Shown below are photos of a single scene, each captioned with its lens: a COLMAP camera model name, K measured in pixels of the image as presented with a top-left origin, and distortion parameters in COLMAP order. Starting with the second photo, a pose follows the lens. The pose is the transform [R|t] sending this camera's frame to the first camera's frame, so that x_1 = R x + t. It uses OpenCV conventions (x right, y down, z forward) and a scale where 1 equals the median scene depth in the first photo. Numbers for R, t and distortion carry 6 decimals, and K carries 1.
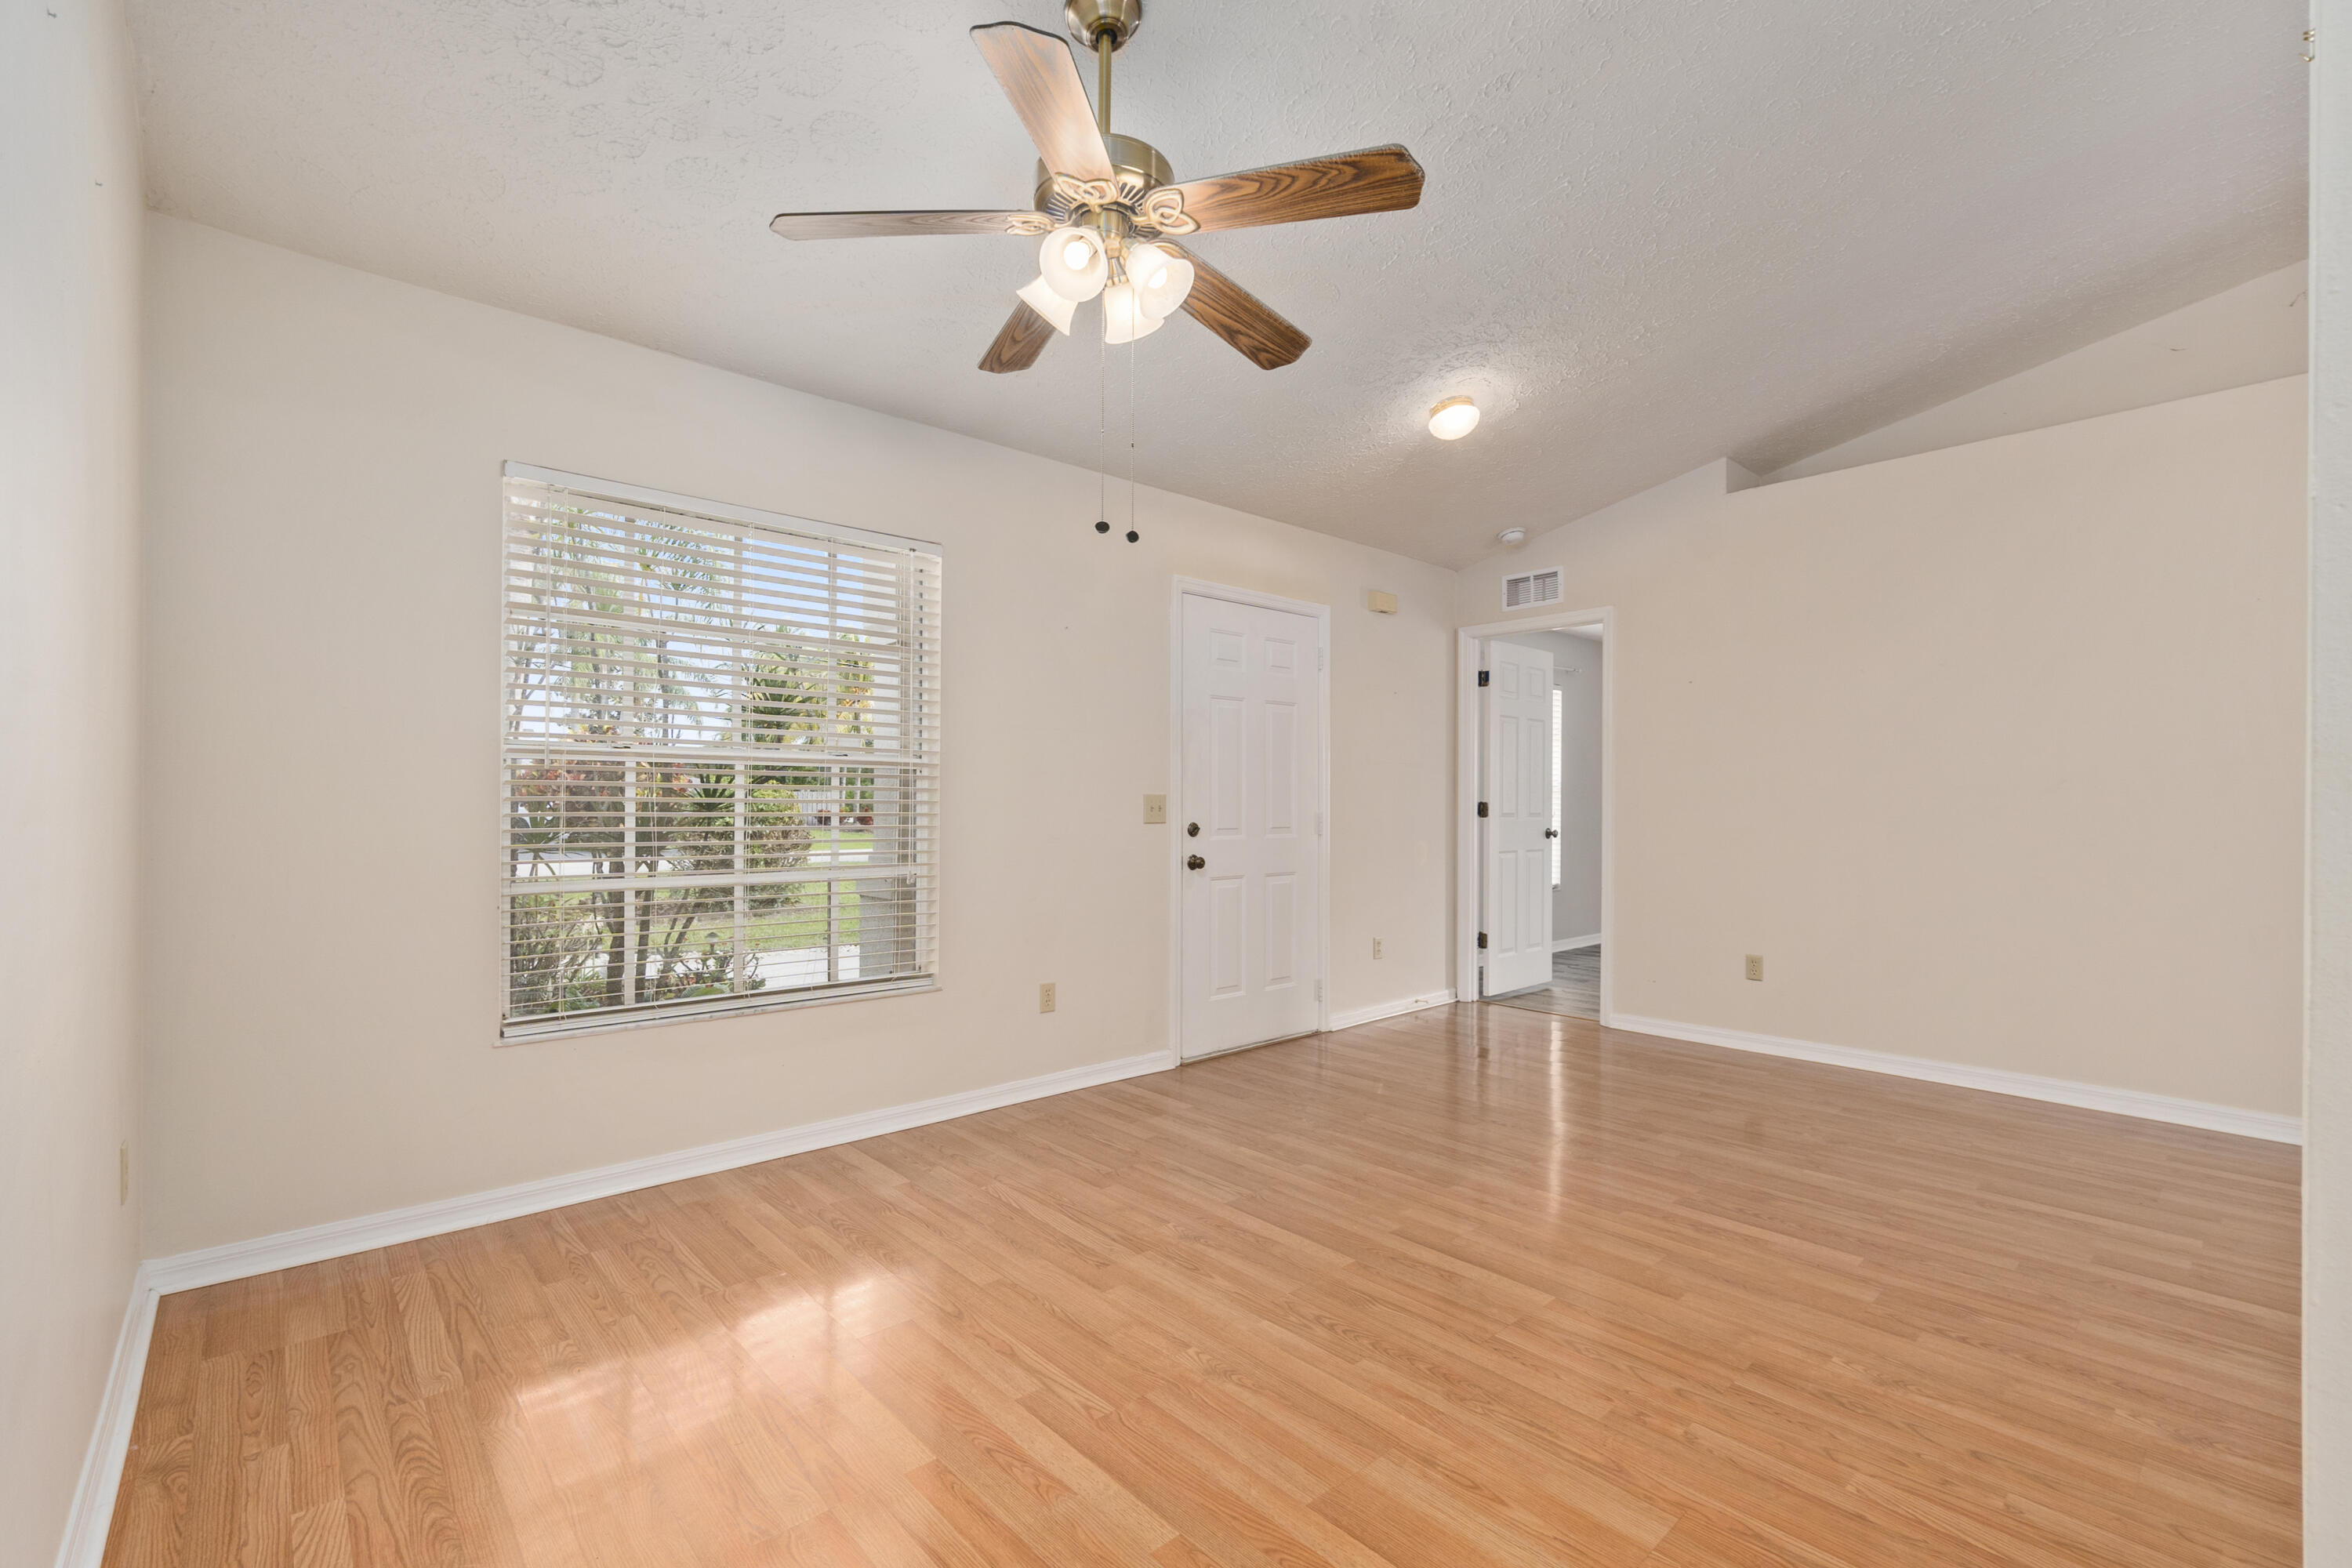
lens RADIAL K [[1011.7, 0, 1157.3], [0, 1011.7, 796.2], [0, 0, 1]] dist [-0.001361, 0.000179]
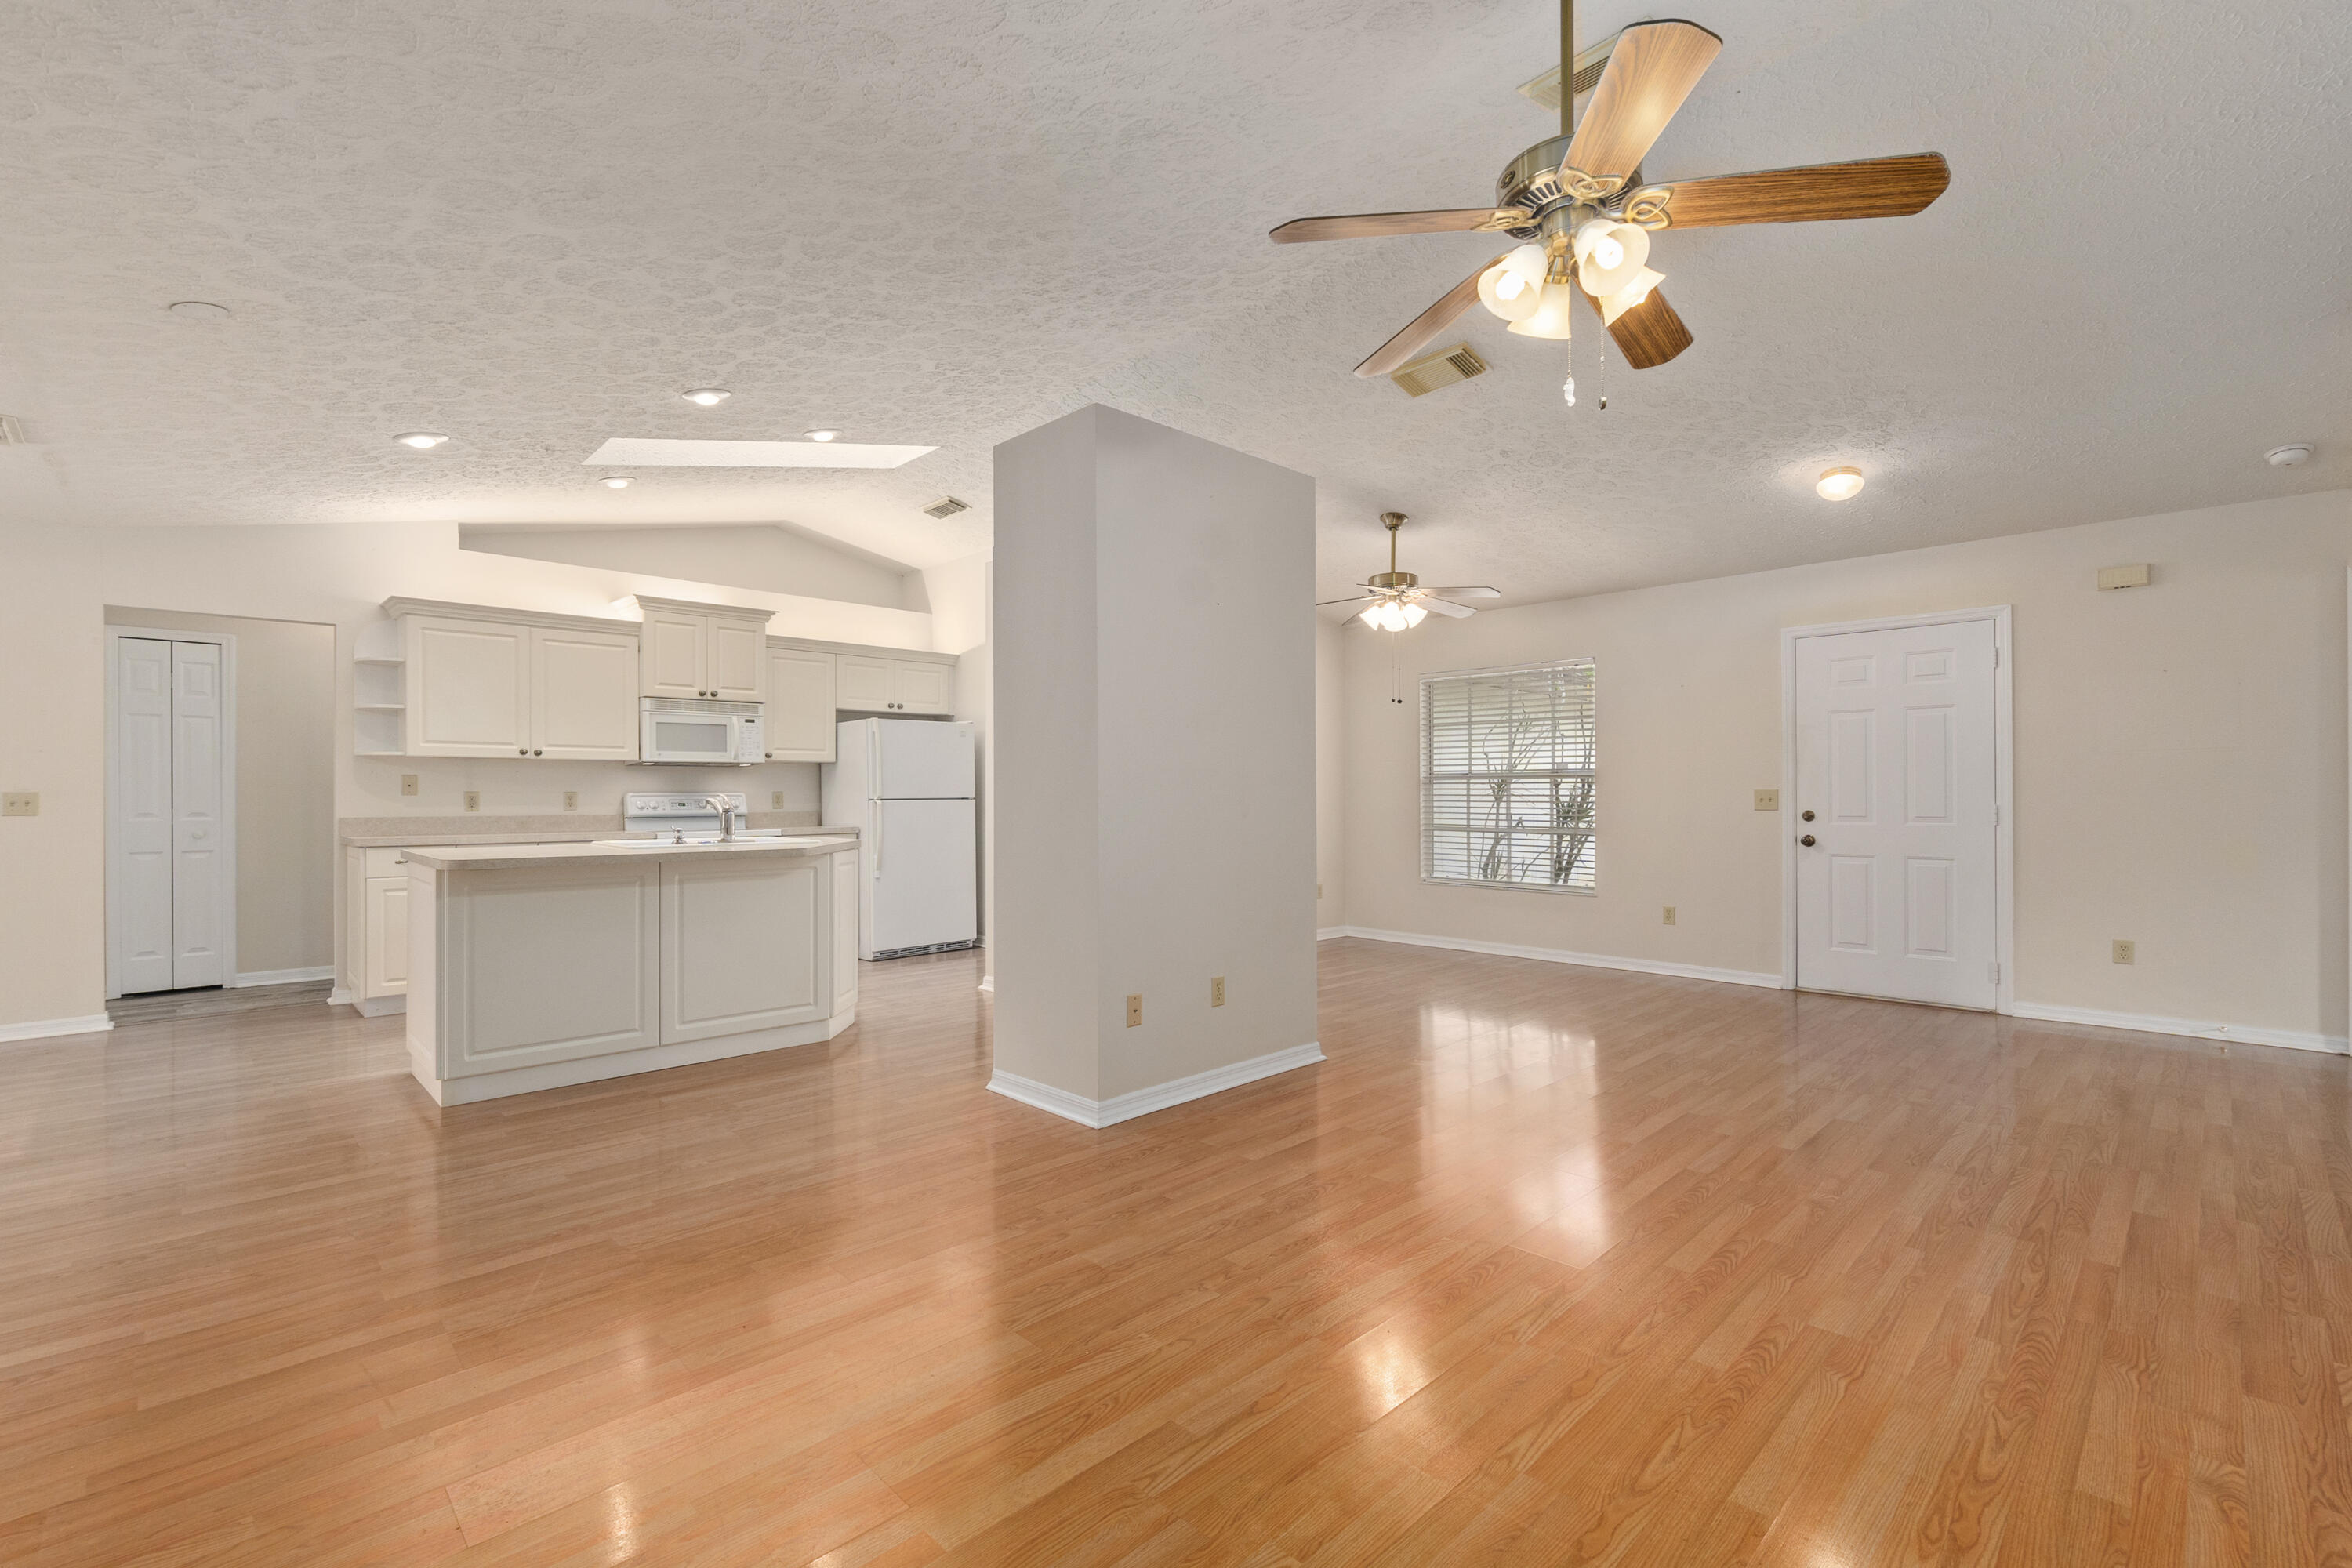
lens RADIAL K [[1031.0, 0, 1176.0], [0, 1031.0, 784.0], [0, 0, 1]] dist [-0.002258, 0.000717]
pose [[0.047423, -0.014292, -0.998773, 1.379743], [0.010319, 0.999851, -0.013817, 0.001598], [0.998822, -0.009651, 0.047564, 0.115701]]
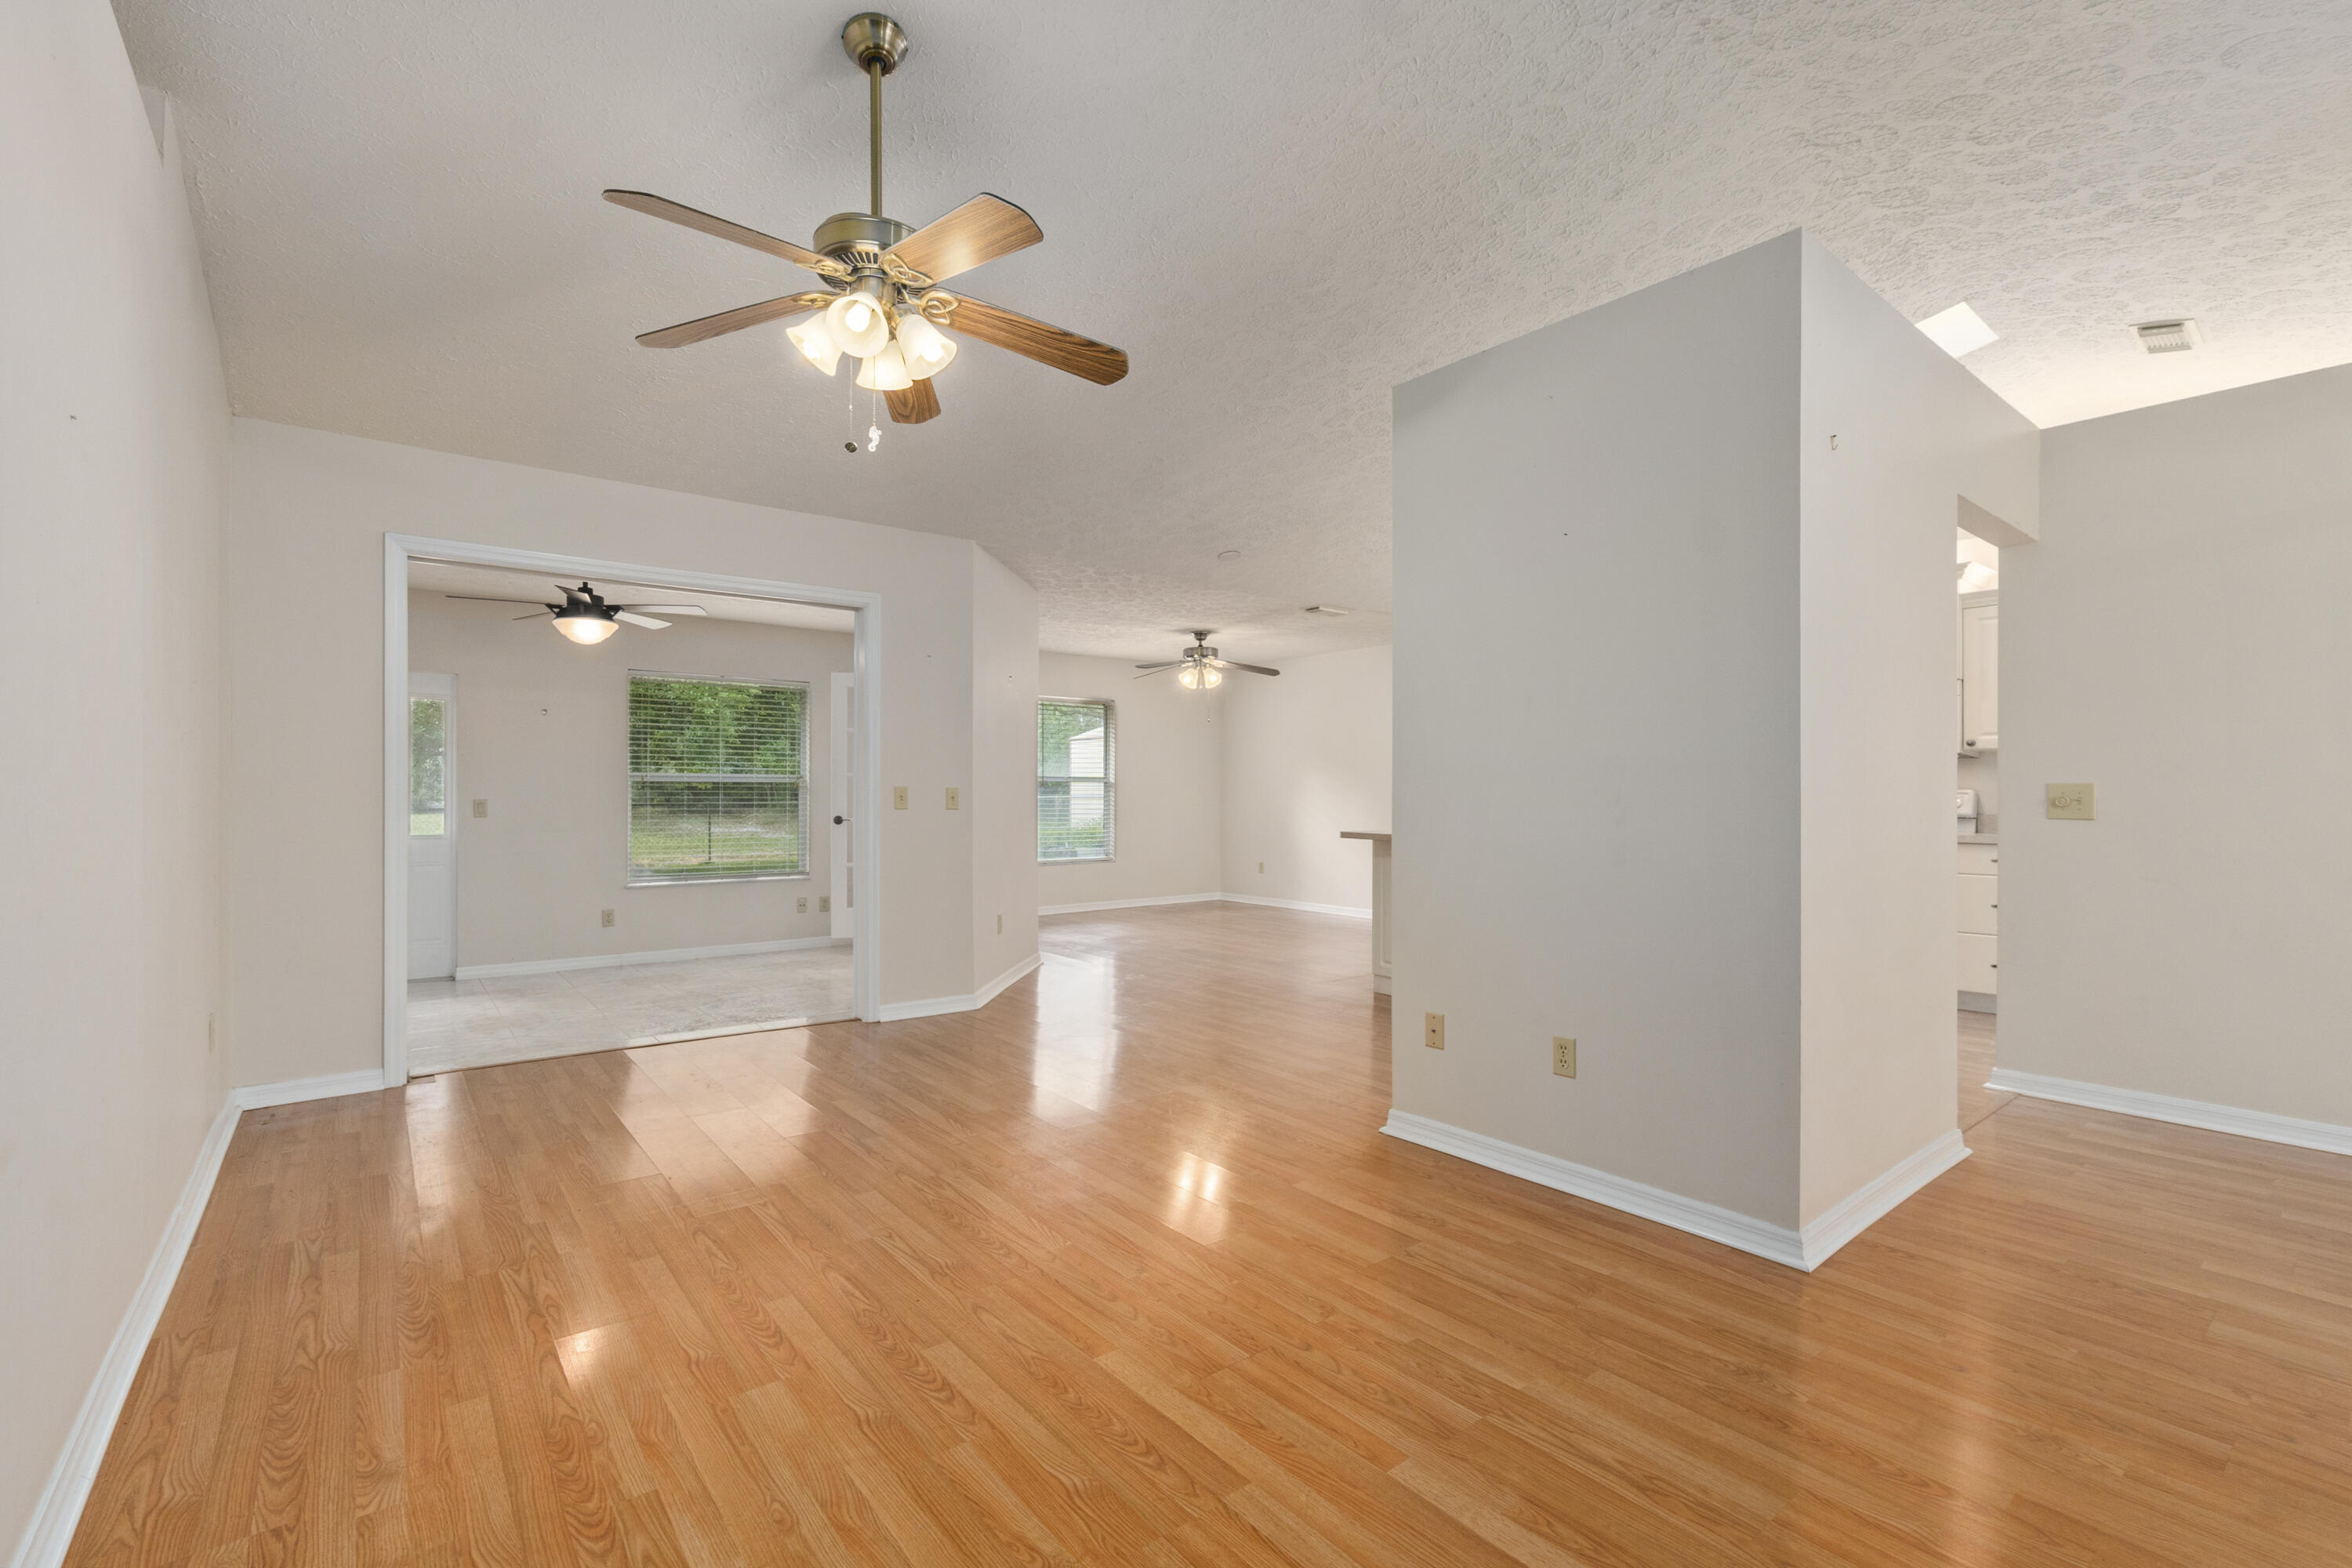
lens RADIAL K [[1003.4, 0, 1140.8], [0, 1003.4, 796.4], [0, 0, 1]] dist [0.000198, -0.000060]
pose [[-0.997304, -0.001579, 0.073357, 0.676183], [-0.001831, 0.999993, -0.003361, 0.003521], [-0.073352, -0.003486, -0.997300, 0.901151]]
